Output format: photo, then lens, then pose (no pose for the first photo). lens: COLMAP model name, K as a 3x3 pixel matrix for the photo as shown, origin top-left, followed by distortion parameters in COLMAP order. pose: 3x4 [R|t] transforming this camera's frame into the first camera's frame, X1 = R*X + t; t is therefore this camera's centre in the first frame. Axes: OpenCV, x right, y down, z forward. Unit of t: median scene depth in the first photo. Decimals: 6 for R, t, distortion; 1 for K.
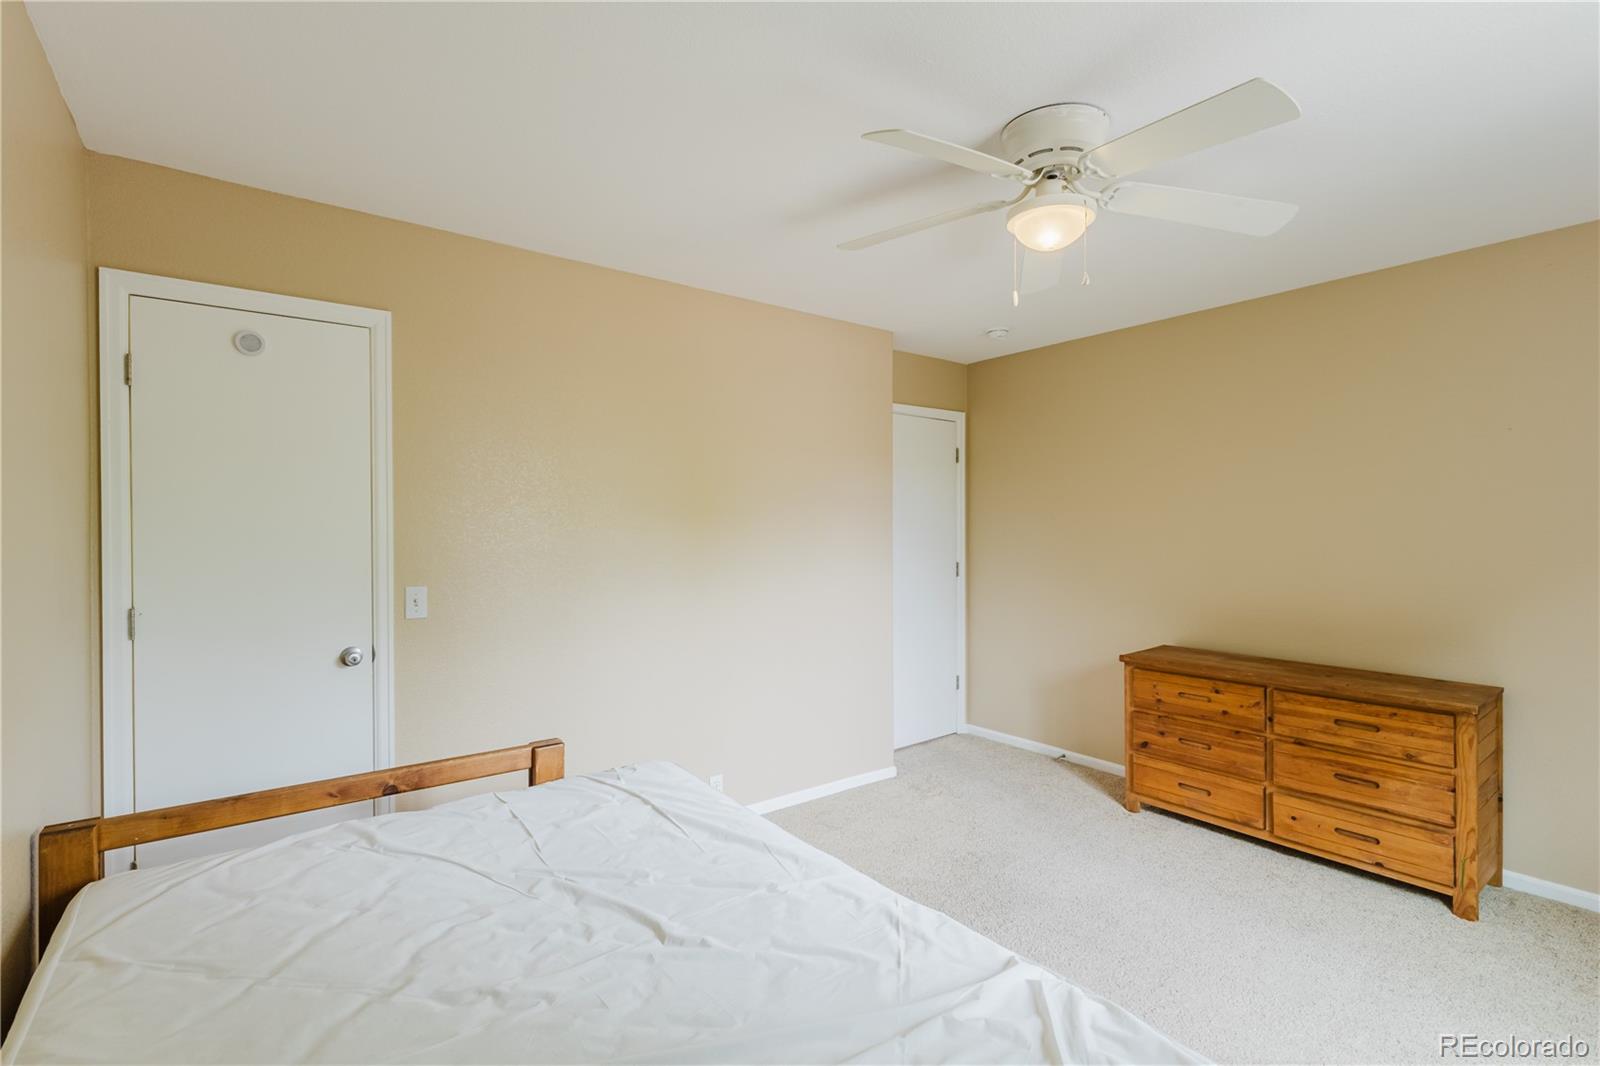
lens RADIAL K [[735.7, 0, 801.4], [0, 735.7, 533.1], [0, 0, 1]] dist [0.001480, 0.000964]
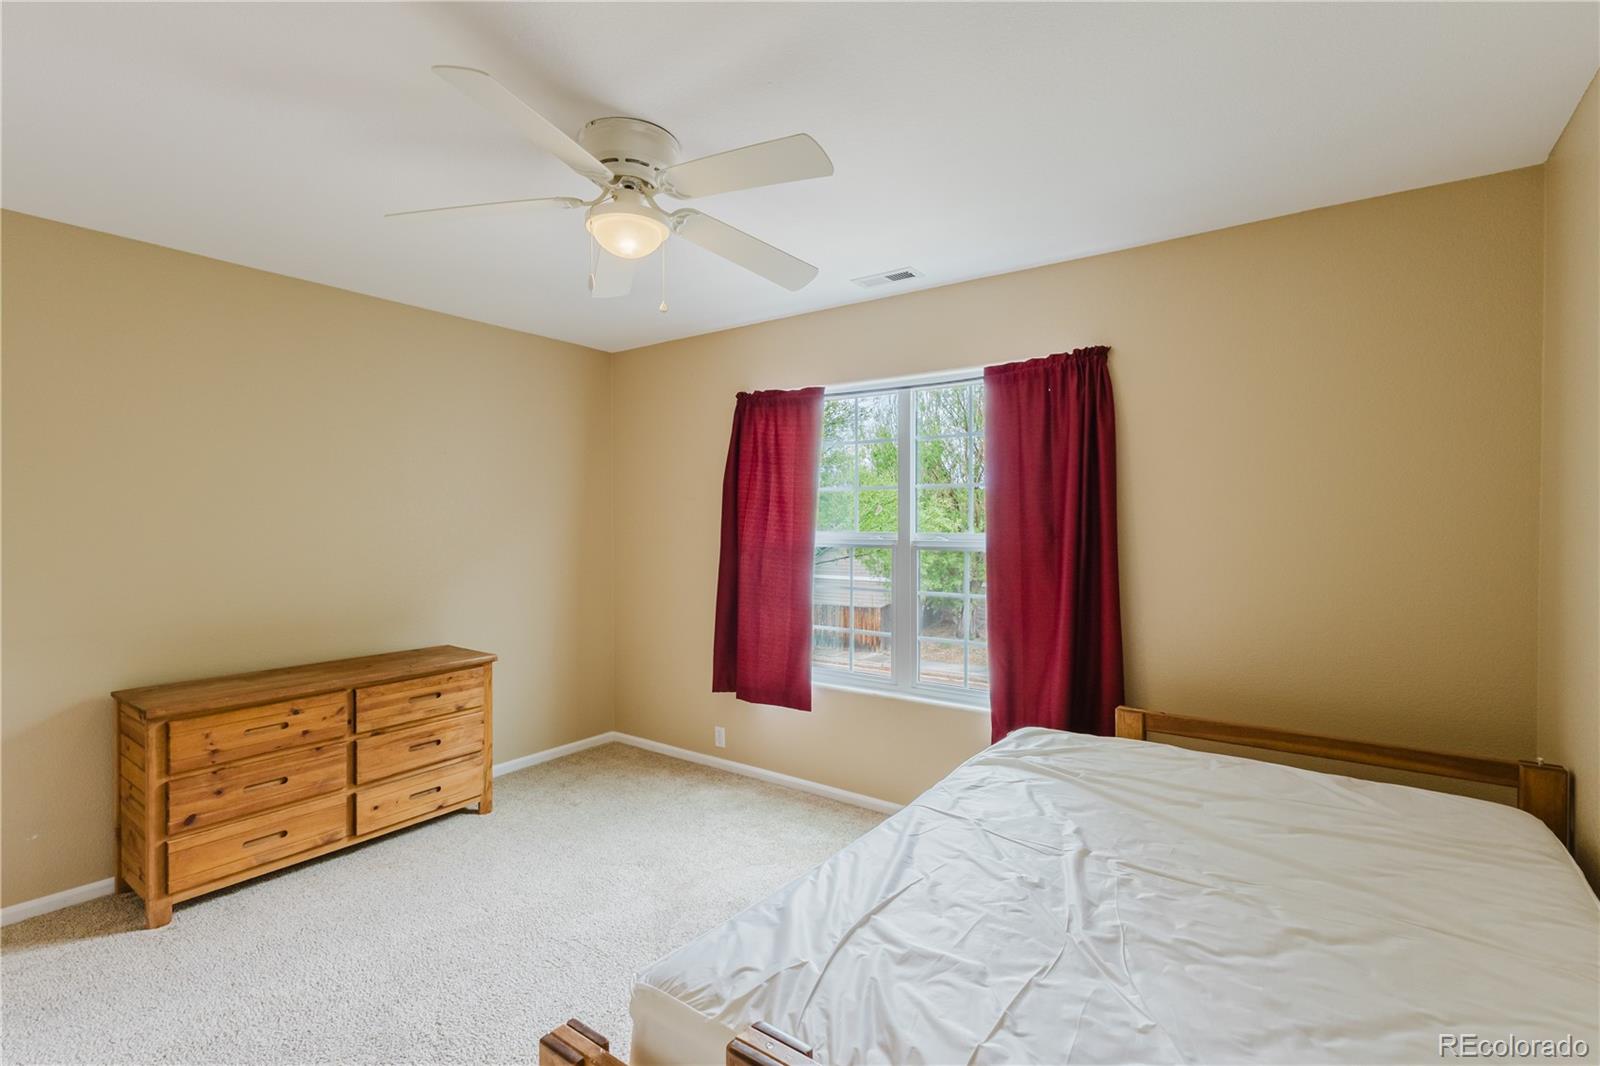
lens RADIAL K [[735.7, 0, 801.4], [0, 735.7, 533.1], [0, 0, 1]] dist [0.001480, 0.000964]
pose [[-0.286986, -0.010915, 0.957873, -0.491850], [0.012643, 0.999805, 0.015180, -0.006828], [-0.957851, 0.016467, -0.286792, 0.718287]]
